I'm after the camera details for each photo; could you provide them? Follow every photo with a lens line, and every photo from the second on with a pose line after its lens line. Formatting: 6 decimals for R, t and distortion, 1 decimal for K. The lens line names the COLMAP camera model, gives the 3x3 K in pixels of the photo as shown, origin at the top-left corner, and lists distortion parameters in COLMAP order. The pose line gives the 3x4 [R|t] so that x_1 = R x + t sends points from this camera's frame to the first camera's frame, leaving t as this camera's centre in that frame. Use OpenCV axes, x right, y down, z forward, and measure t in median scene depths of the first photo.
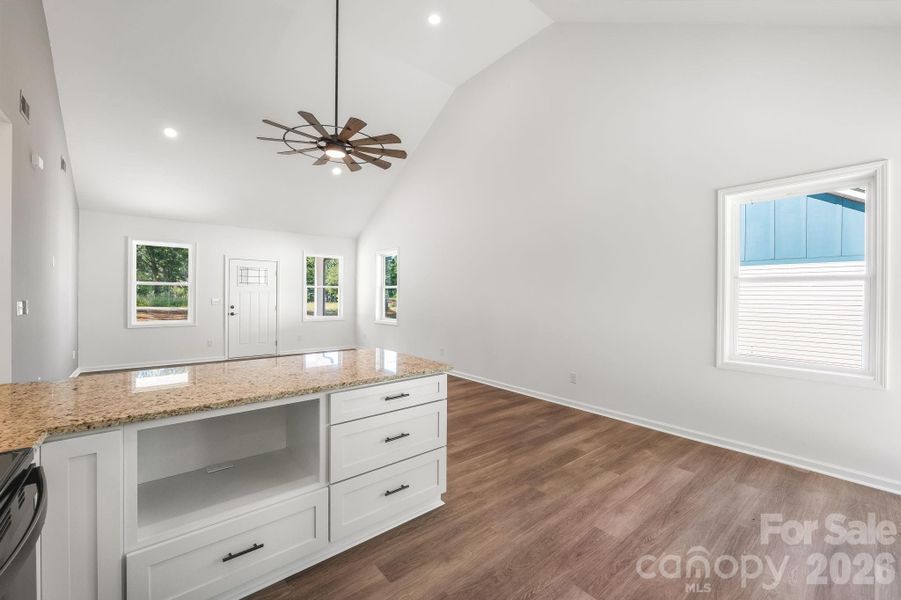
lens RADIAL K [[370.5, 0, 452.0], [0, 370.5, 296.9], [0, 0, 1]] dist [-0.010180, -0.000822]
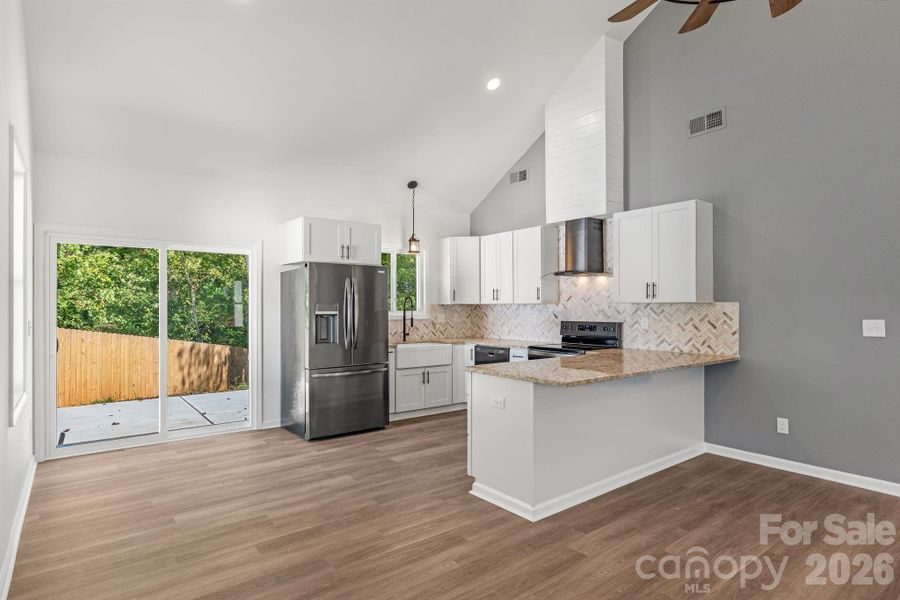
lens RADIAL K [[497.2, 0, 452.2], [0, 497.2, 299.9], [0, 0, 1]] dist [-0.001269, 0.002253]
pose [[-0.999380, -0.009425, 0.033916, -0.010725], [-0.009663, 0.999930, -0.006866, -0.011350], [-0.033849, -0.007190, -0.999401, 1.759546]]
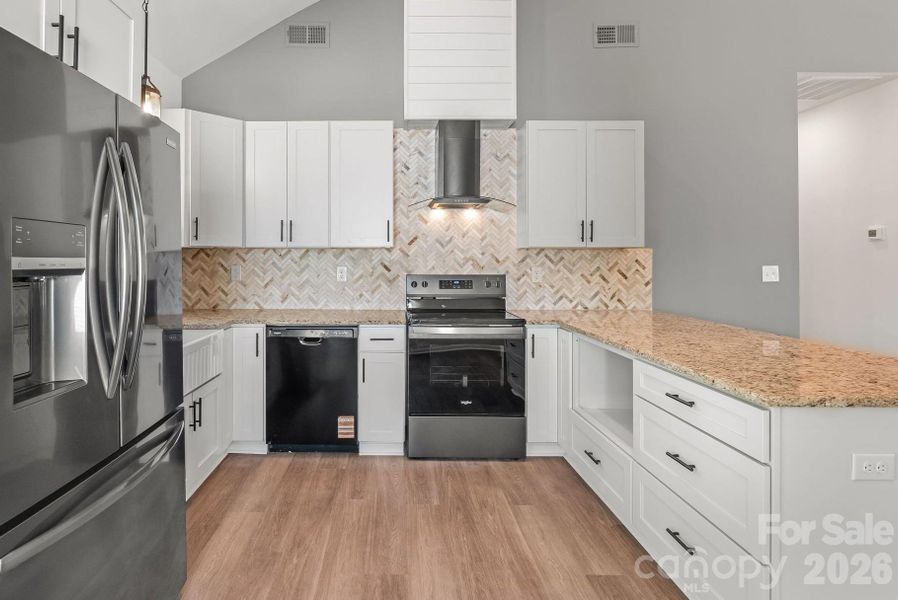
lens RADIAL K [[483.7, 0, 399.1], [0, 483.7, 253.8], [0, 0, 1]] dist [-0.006854, 0.001285]
pose [[-0.637916, -0.019231, -0.769865, 0.514659], [-0.012629, 0.999815, -0.014510, 0.014547], [0.770002, 0.000467, -0.638041, 0.701598]]
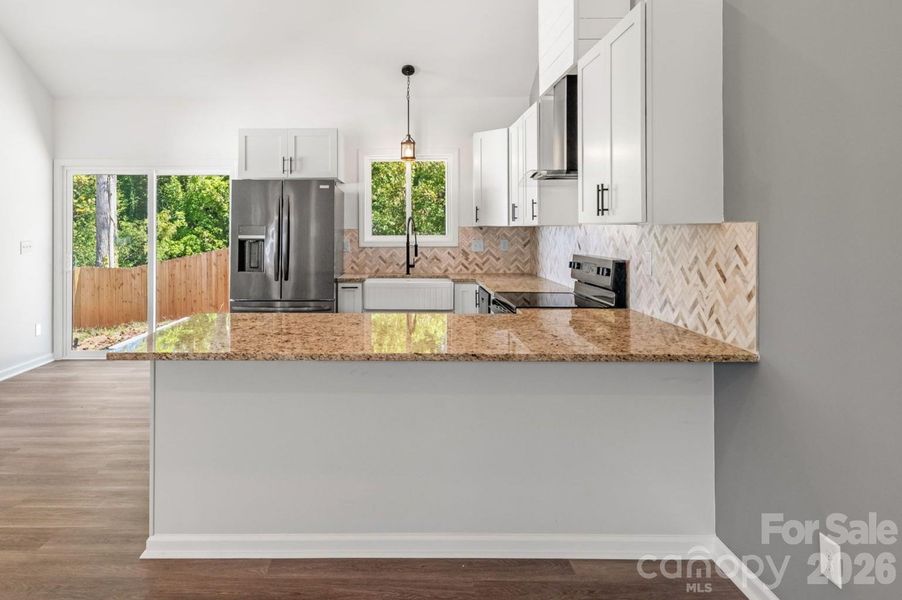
lens RADIAL K [[561.4, 0, 395.5], [0, 561.4, 223.4], [0, 0, 1]] dist [0.009233, -0.003036]
pose [[-0.756101, -0.004381, 0.654440, -0.815301], [-0.003788, 0.999990, 0.002319, -0.019787], [-0.654444, -0.000726, -0.756110, 1.151604]]
